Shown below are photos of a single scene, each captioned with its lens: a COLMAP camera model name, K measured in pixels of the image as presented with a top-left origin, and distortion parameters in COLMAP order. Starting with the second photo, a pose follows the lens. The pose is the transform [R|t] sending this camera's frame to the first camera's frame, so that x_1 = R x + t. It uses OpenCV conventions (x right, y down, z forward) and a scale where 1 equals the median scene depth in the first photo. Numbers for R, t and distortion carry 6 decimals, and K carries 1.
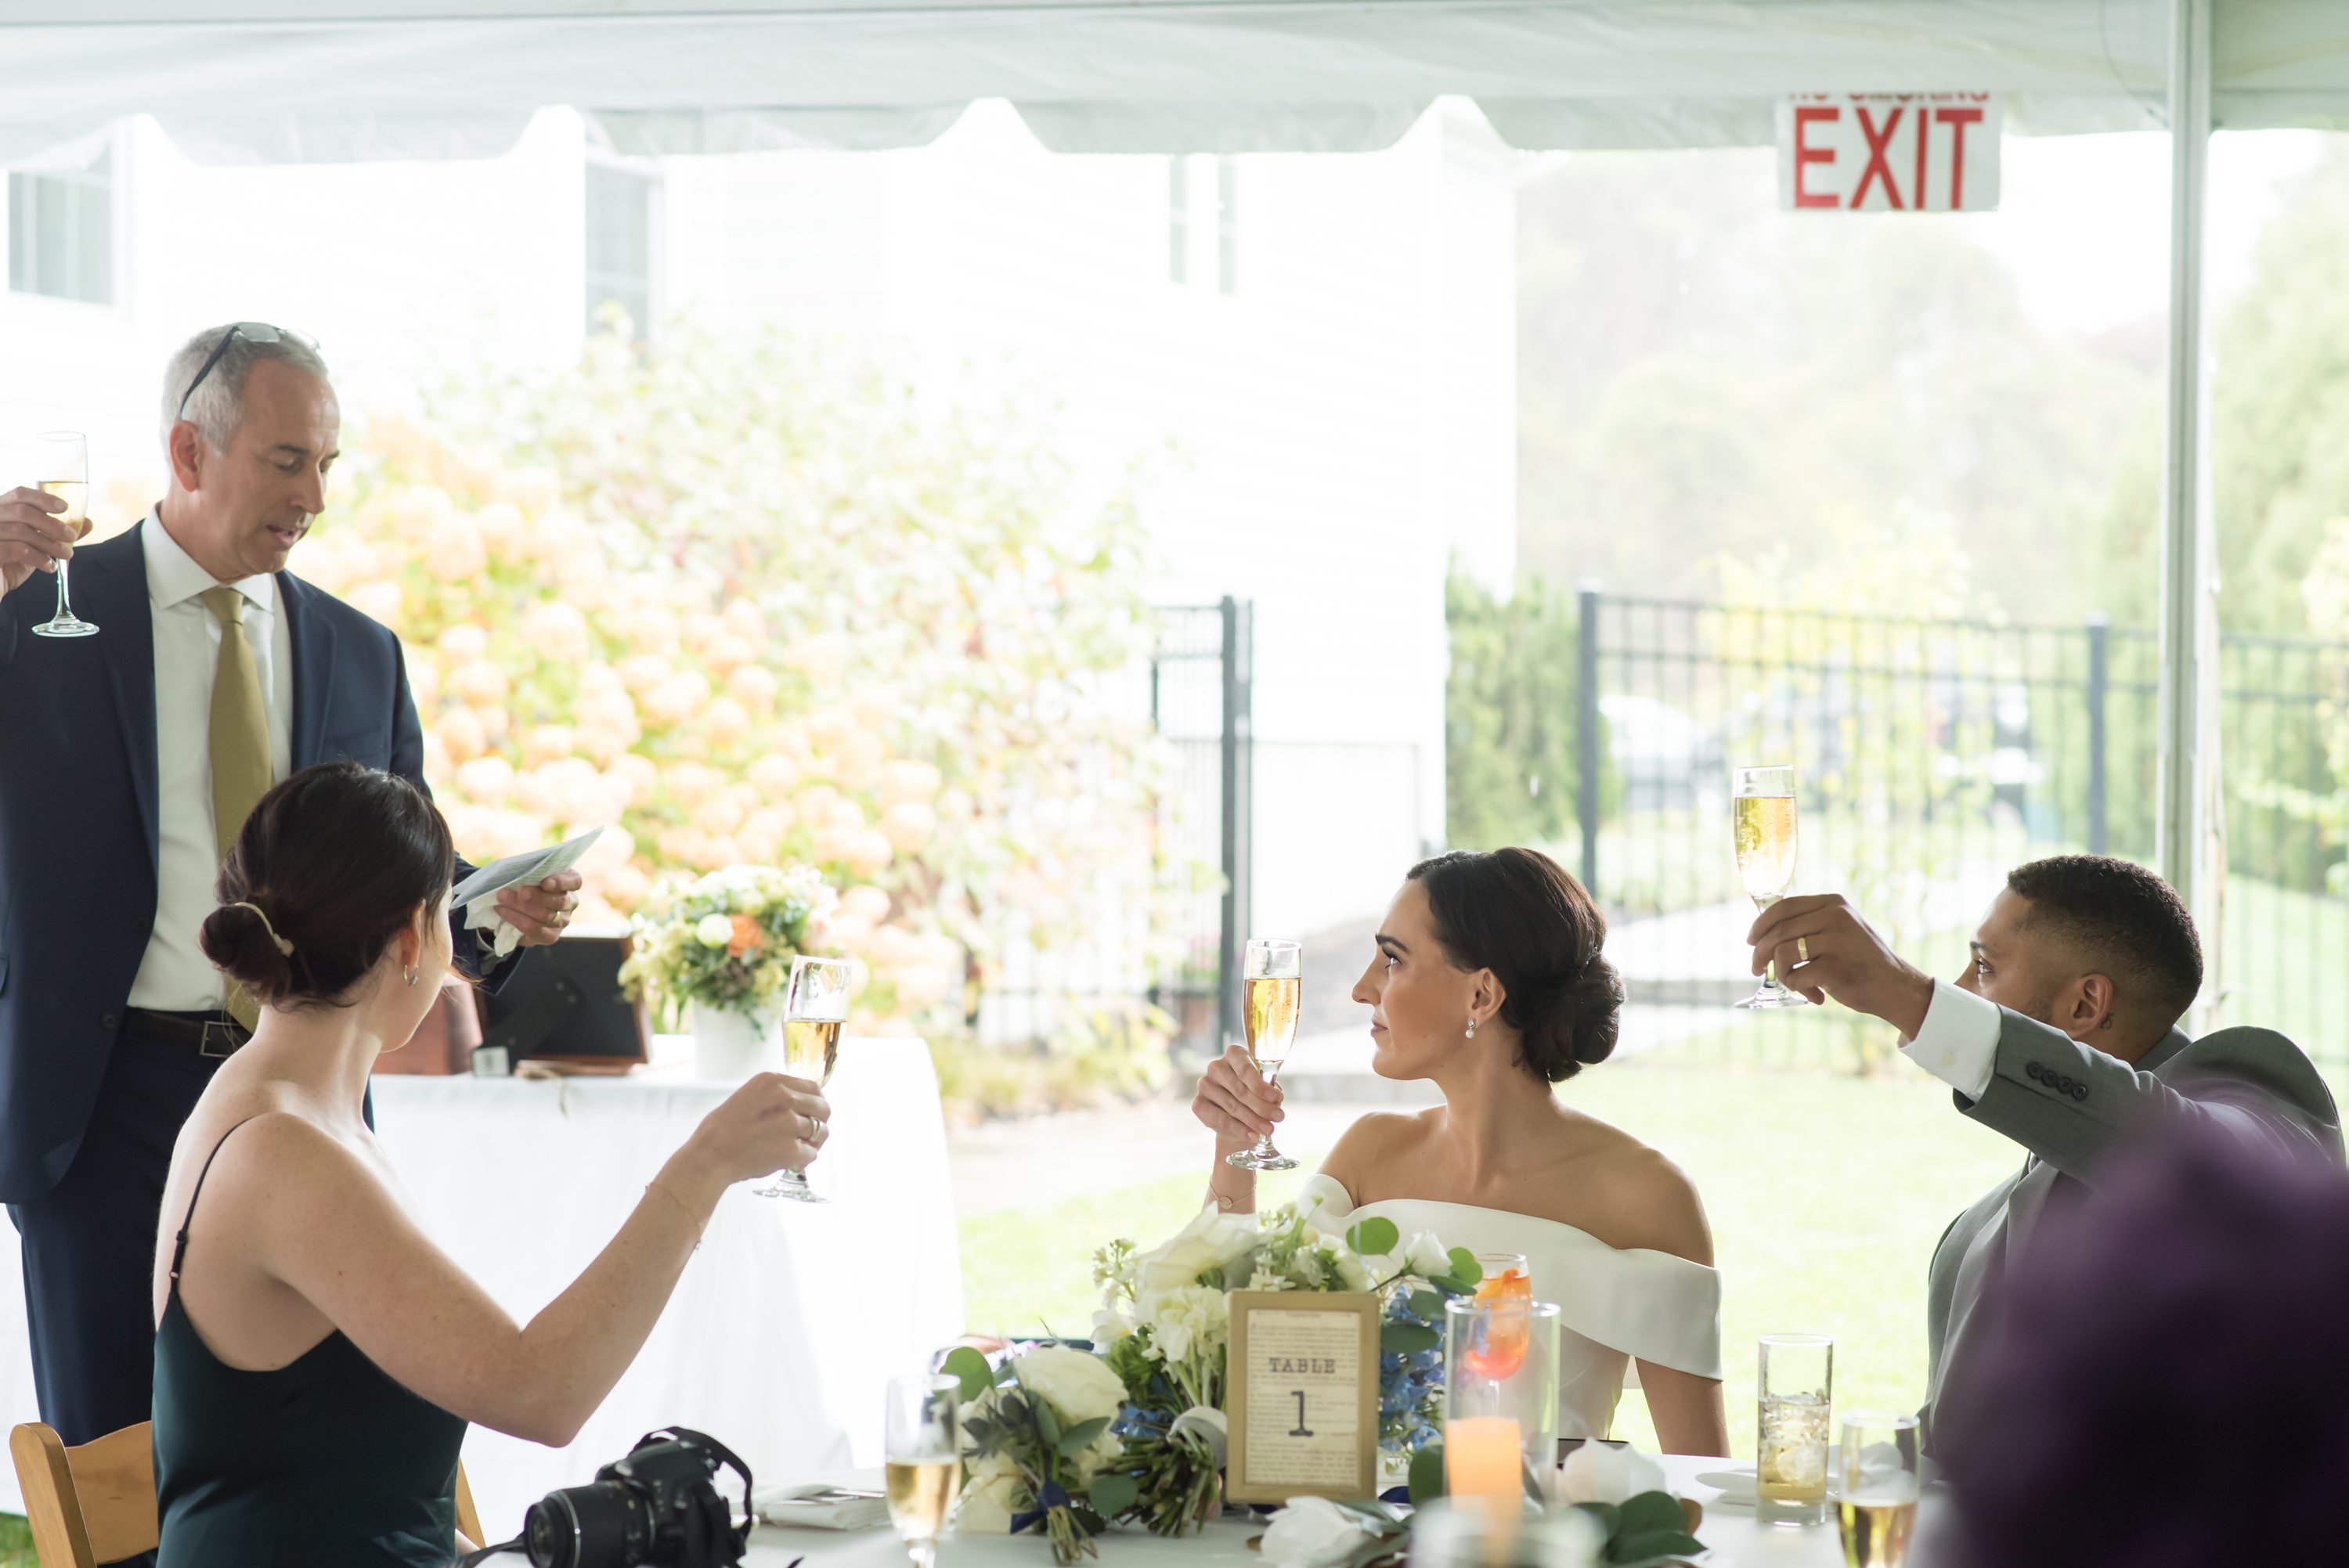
lens RADIAL K [[5968.0, 0, 1123.5], [0, 5968.0, 708.0], [0, 0, 1]] dist [0.084633, 0.559292]
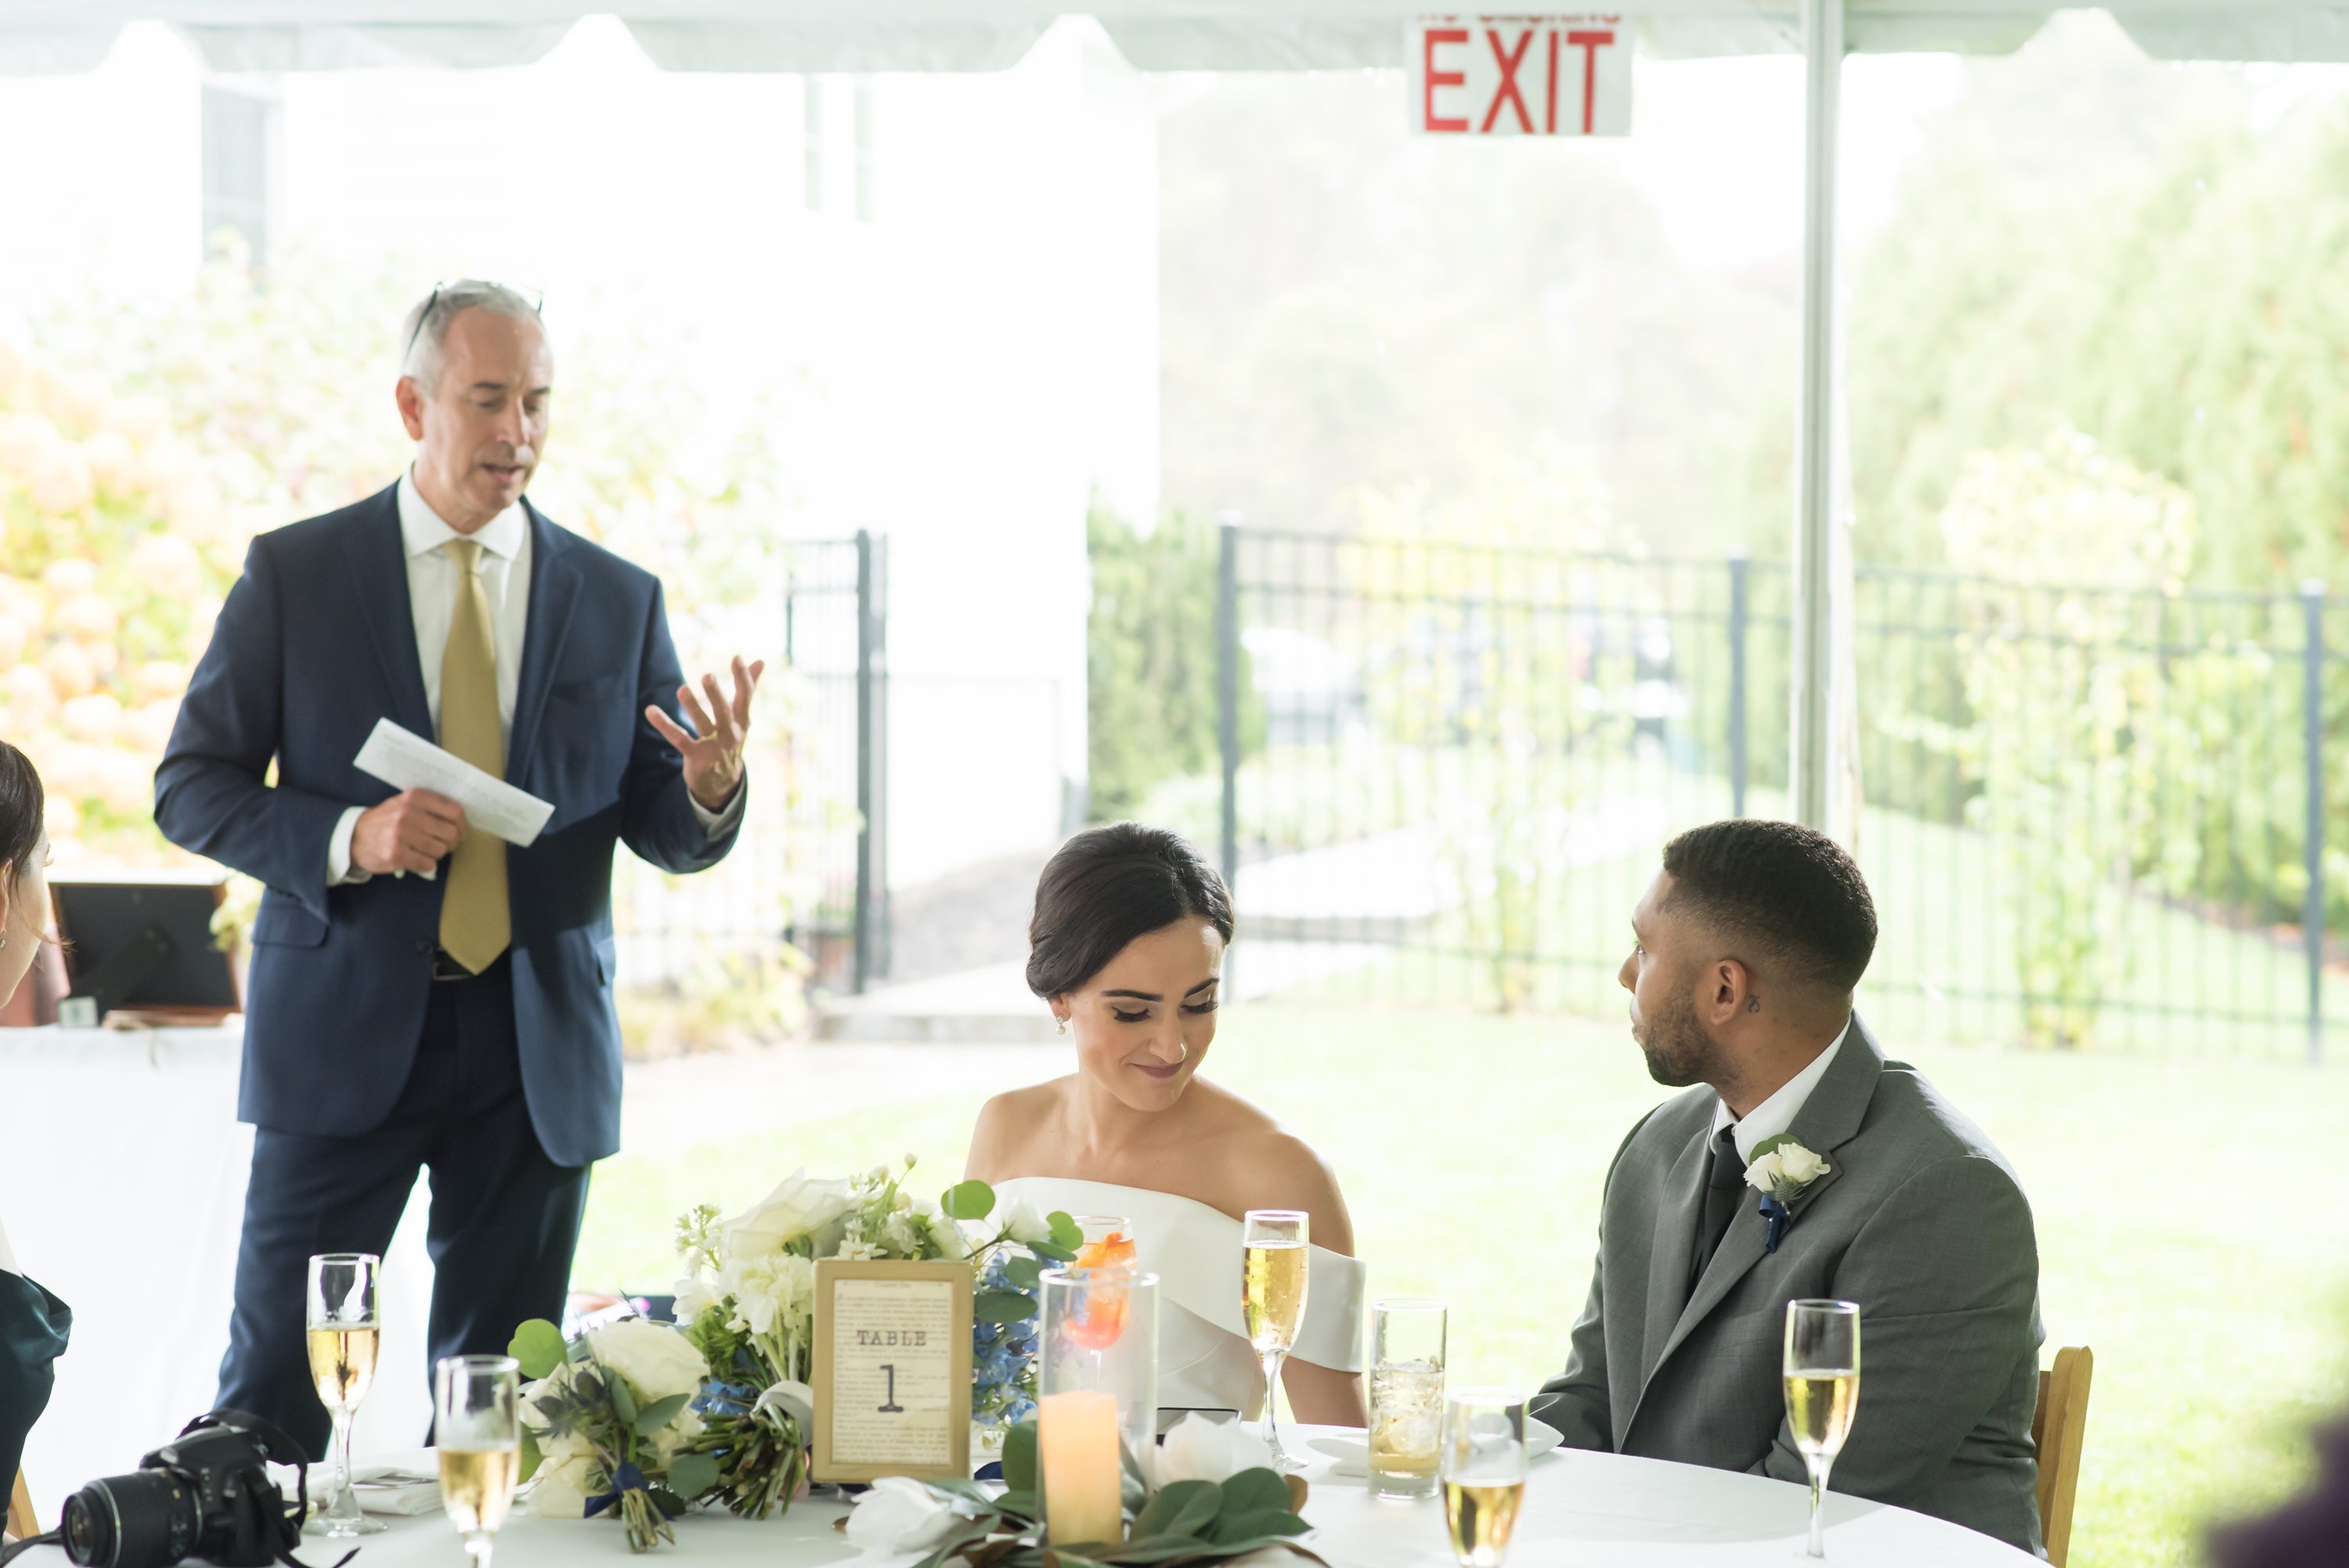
lens RADIAL K [[5968.0, 0, 1123.5], [0, 5968.0, 708.0], [0, 0, 1]] dist [0.084633, 0.559292]
pose [[0.998338, -0.002135, 0.057582, 0.006809], [0.001489, 0.999936, 0.011253, -0.000558], [-0.057602, -0.011148, 0.998277, 0.027237]]
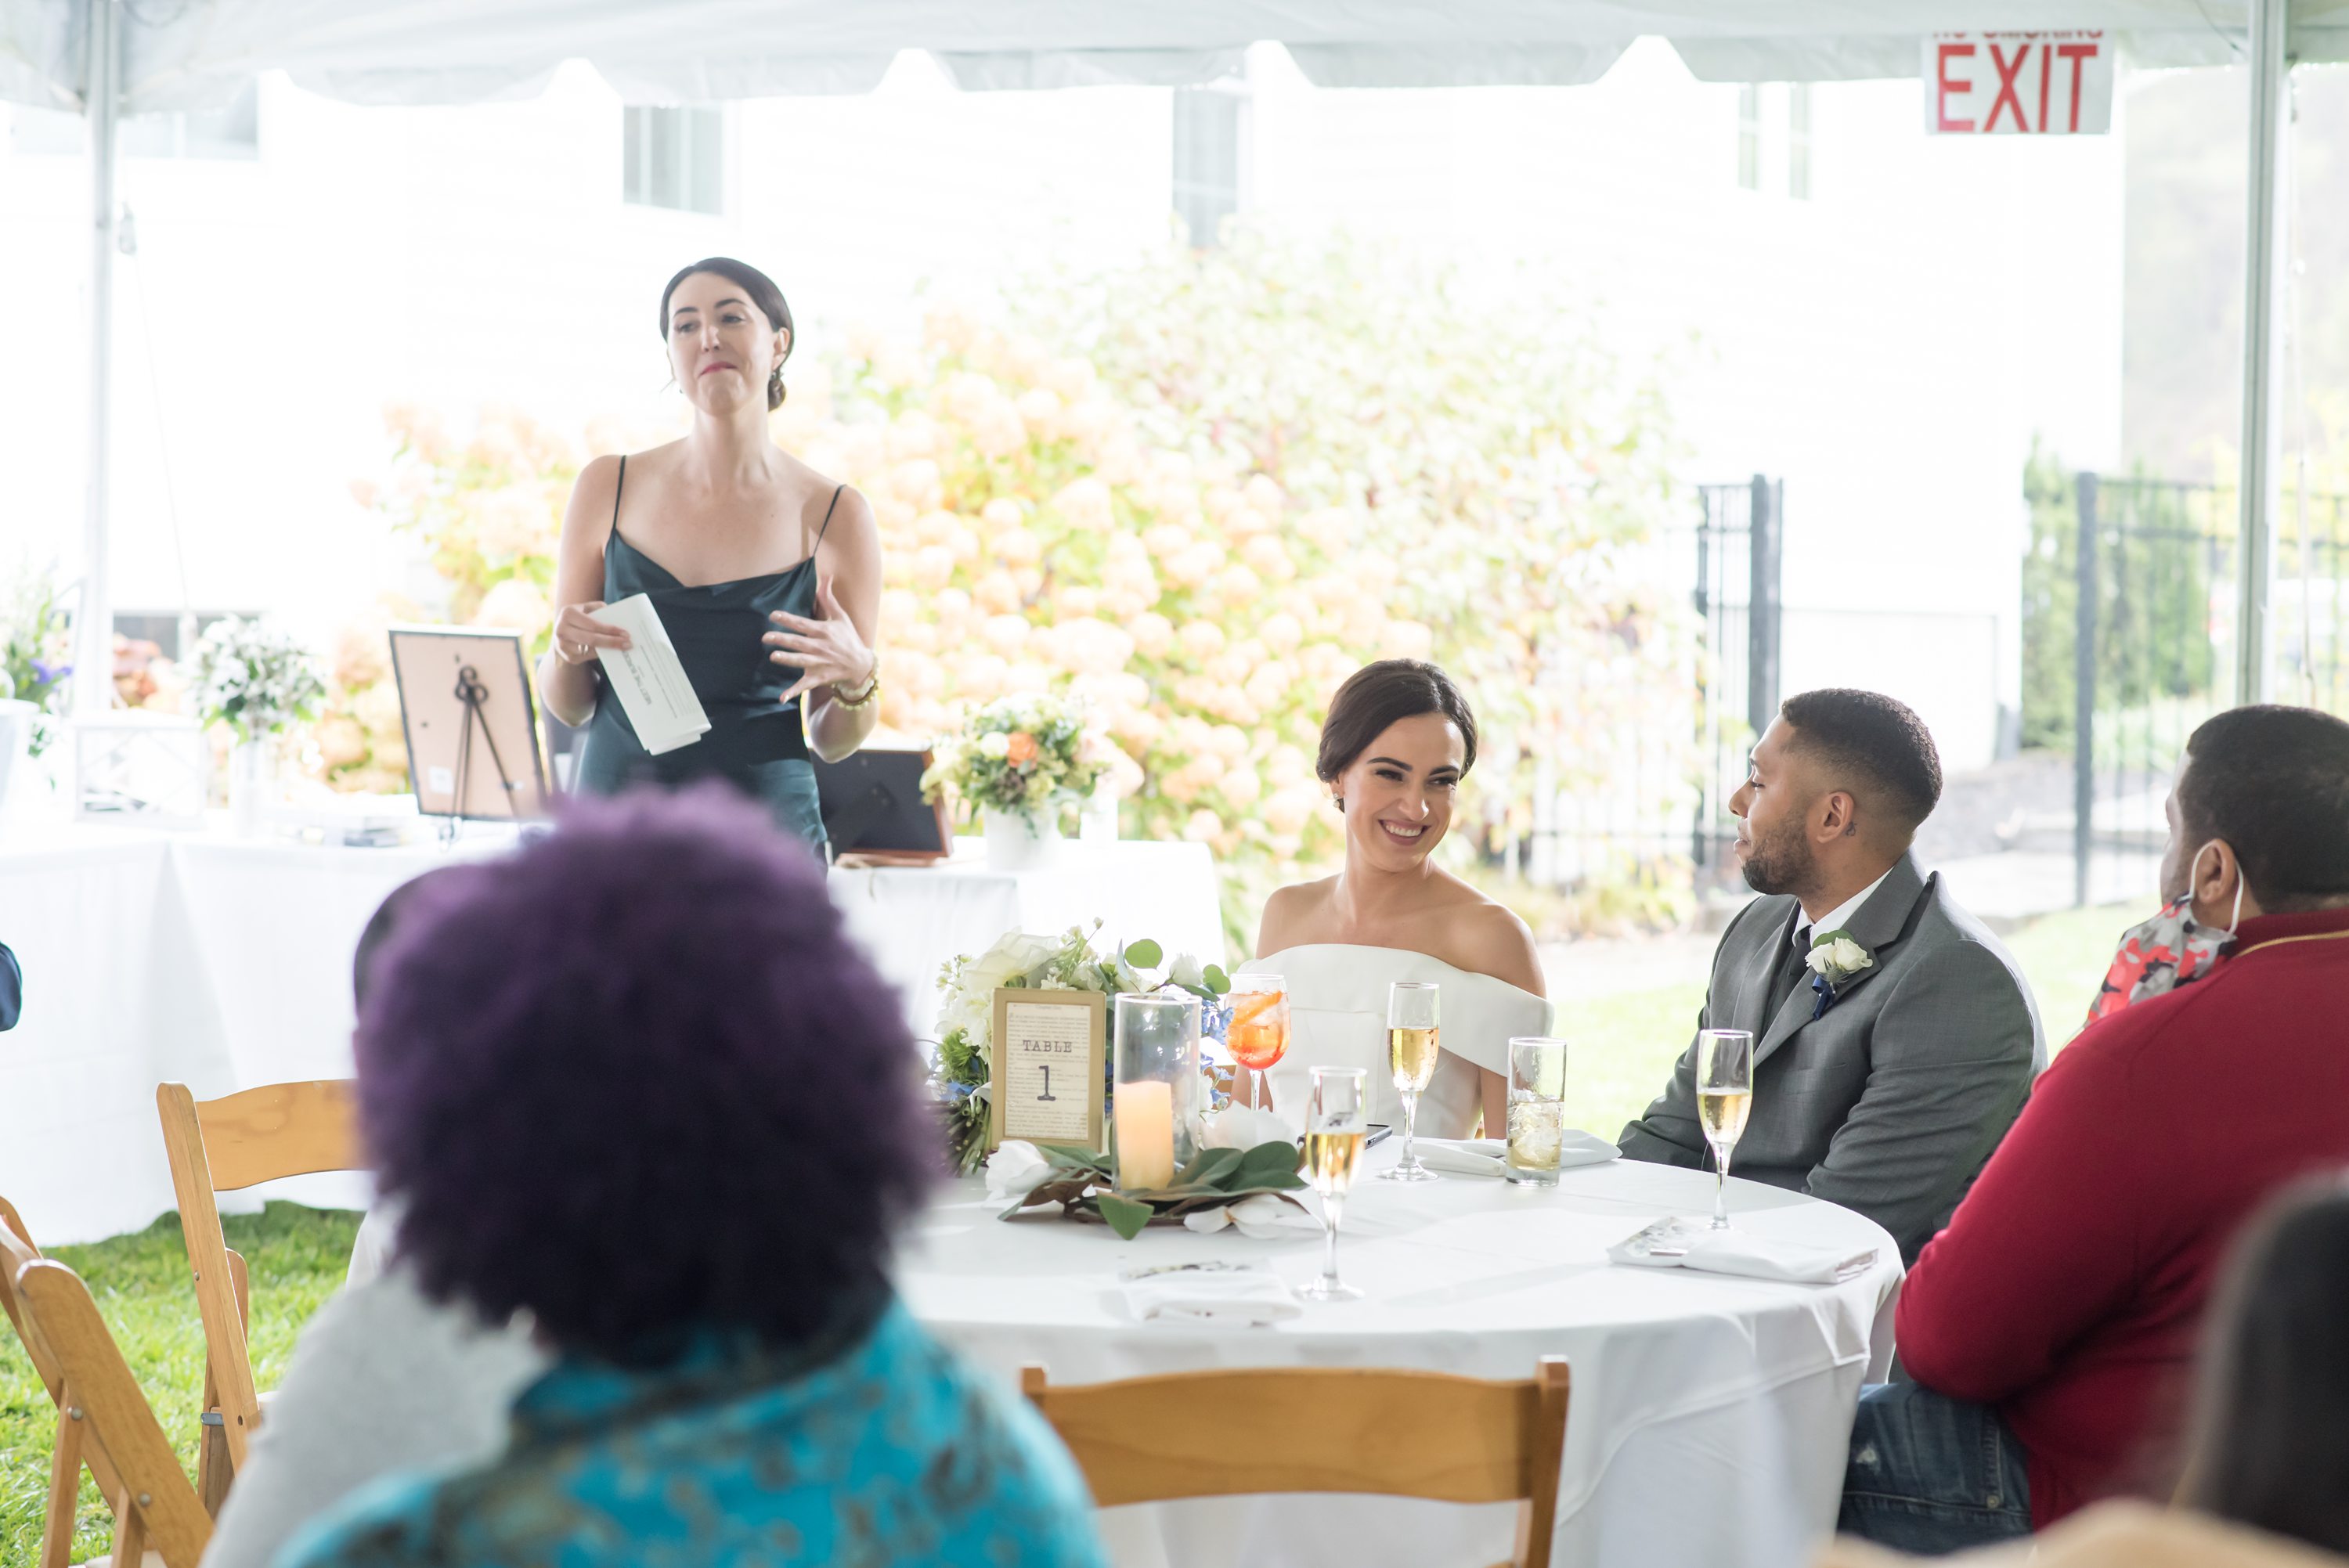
lens RADIAL K [[5798.3, 0, 1174.5], [0, 5798.3, 784.0], [0, 0, 1]] dist [0.053456, 0.101114]
pose [[0.988250, 0.011963, -0.152380, 0.139361], [-0.006990, 0.999427, 0.033125, 0.006155], [0.152689, -0.031671, 0.987767, -0.134601]]
